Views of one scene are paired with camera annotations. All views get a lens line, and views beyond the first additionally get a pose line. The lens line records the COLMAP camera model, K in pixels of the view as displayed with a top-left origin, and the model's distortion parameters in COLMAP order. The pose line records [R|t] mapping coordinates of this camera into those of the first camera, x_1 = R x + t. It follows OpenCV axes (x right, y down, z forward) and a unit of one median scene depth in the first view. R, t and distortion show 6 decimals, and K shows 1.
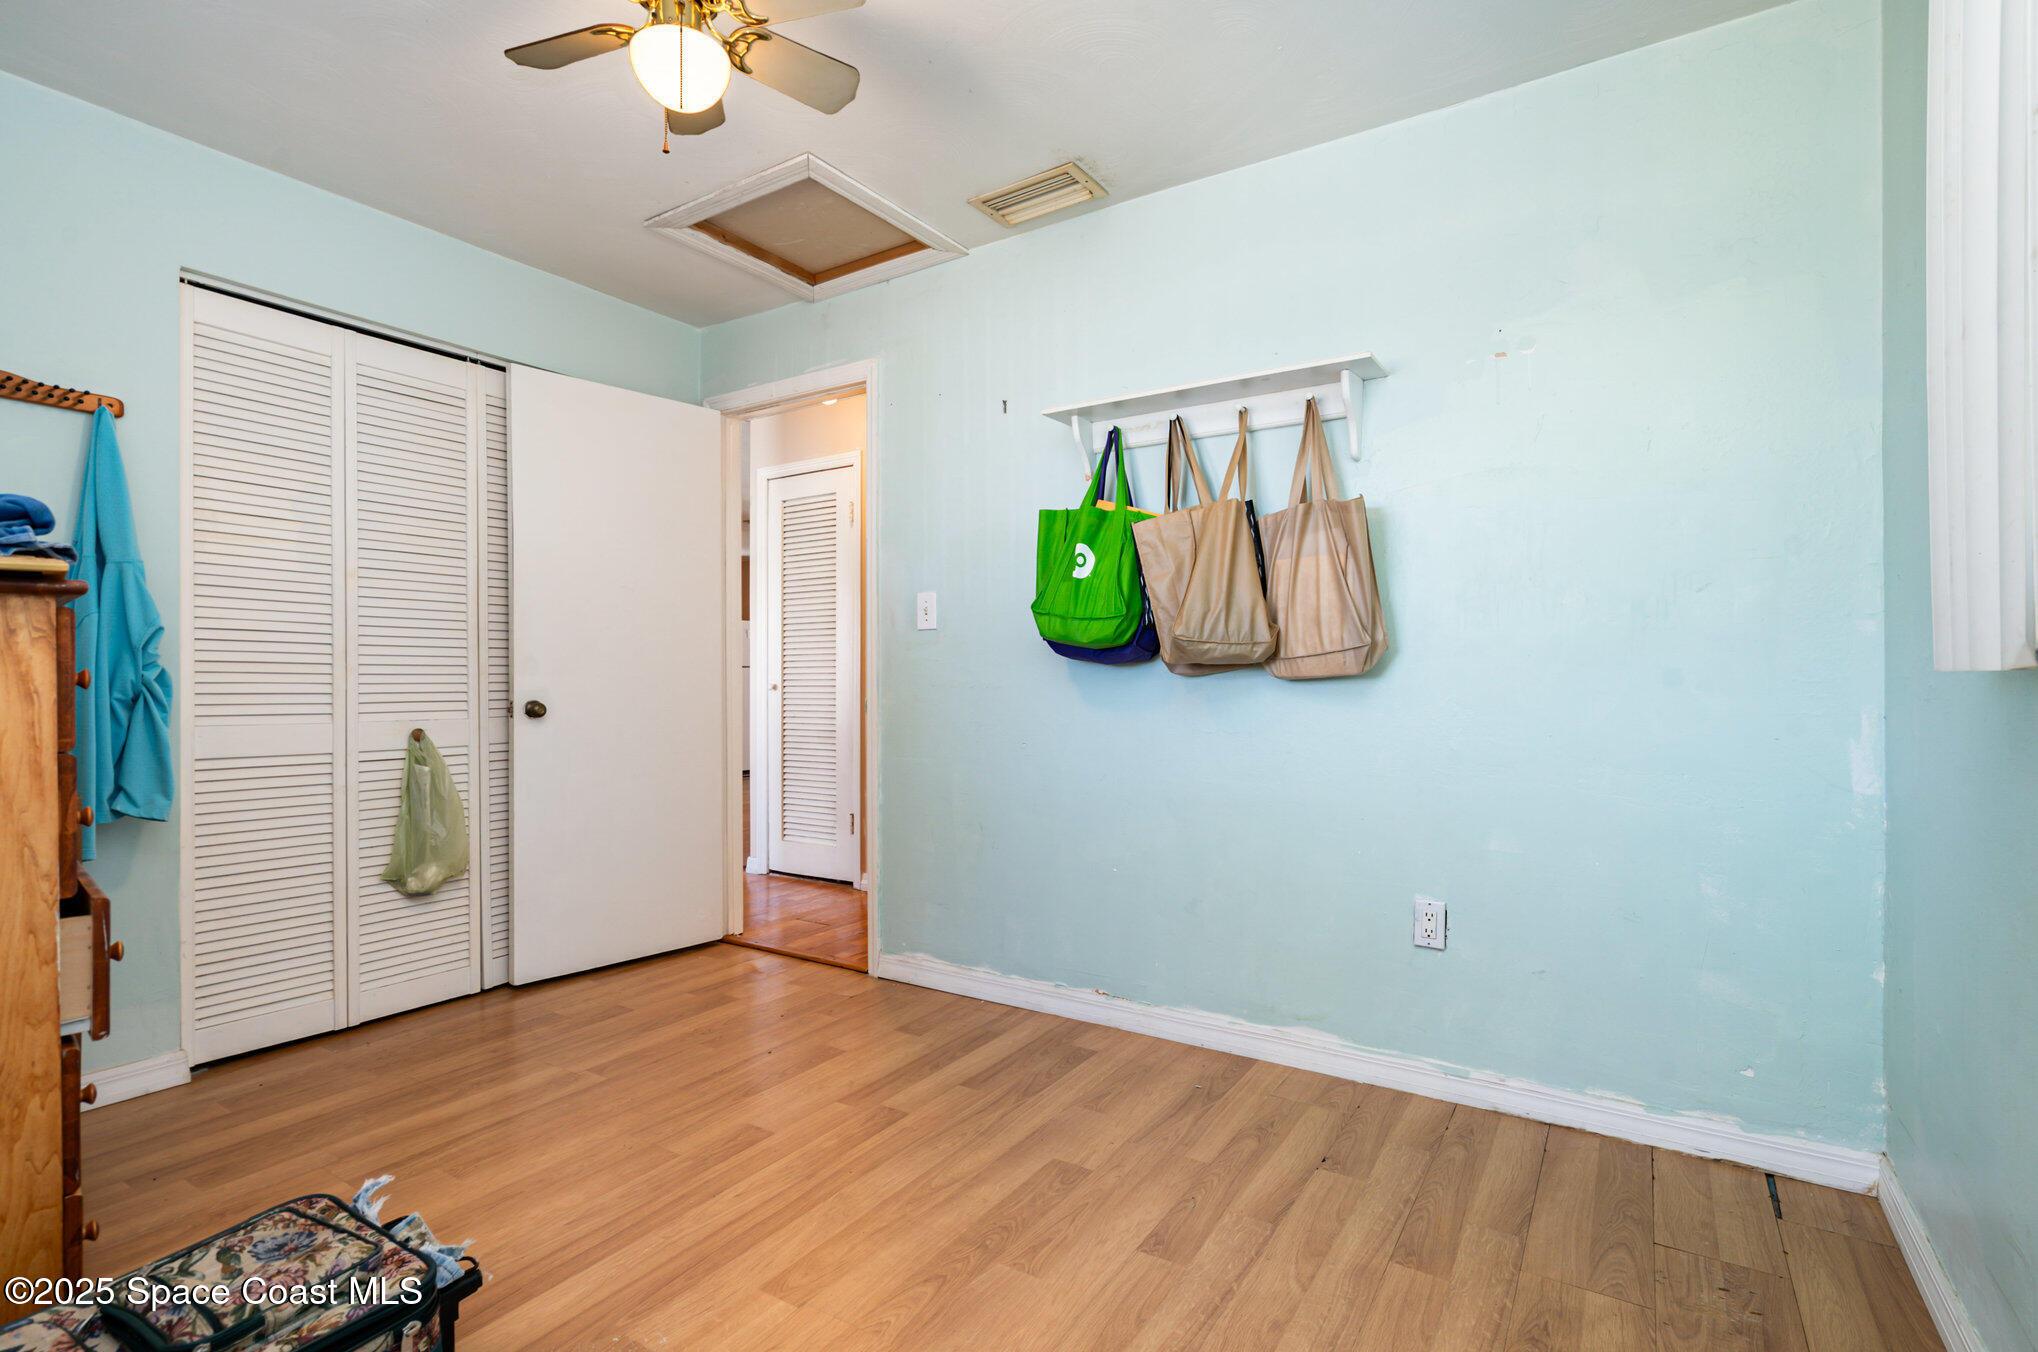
lens RADIAL K [[959.7, 0, 1019.0], [0, 959.7, 676.0], [0, 0, 1]] dist [-0.000189, -0.000023]
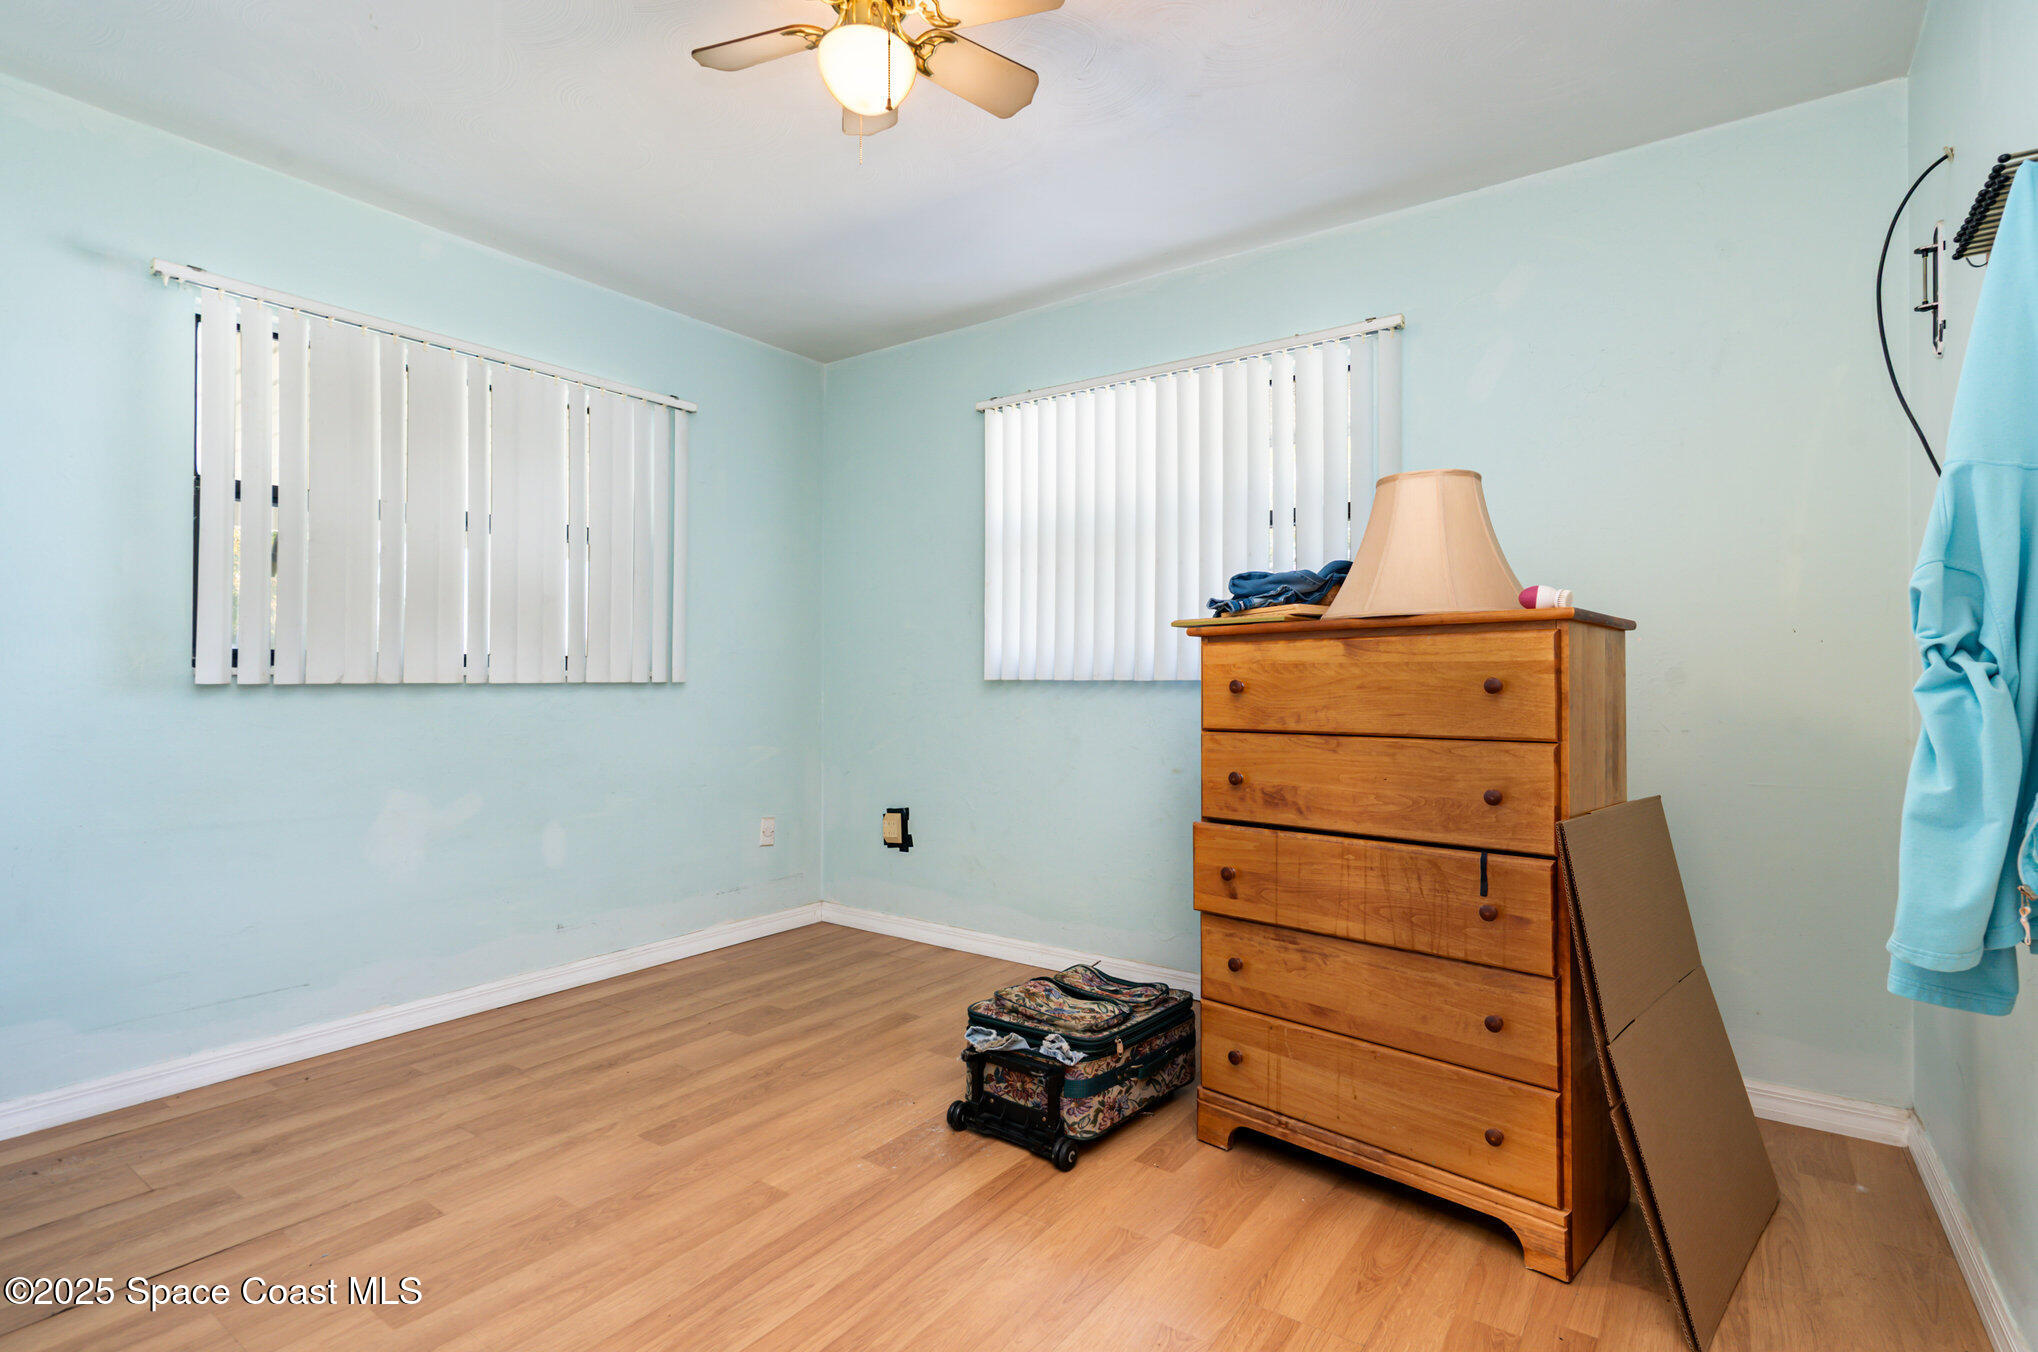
lens RADIAL K [[959.7, 0, 1019.0], [0, 959.7, 676.0], [0, 0, 1]] dist [-0.000189, -0.000023]
pose [[-0.998600, 0.003364, 0.052787, -0.581711], [0.003419, 0.999994, 0.000942, -0.007816], [-0.052783, 0.001121, -0.998605, 2.040067]]
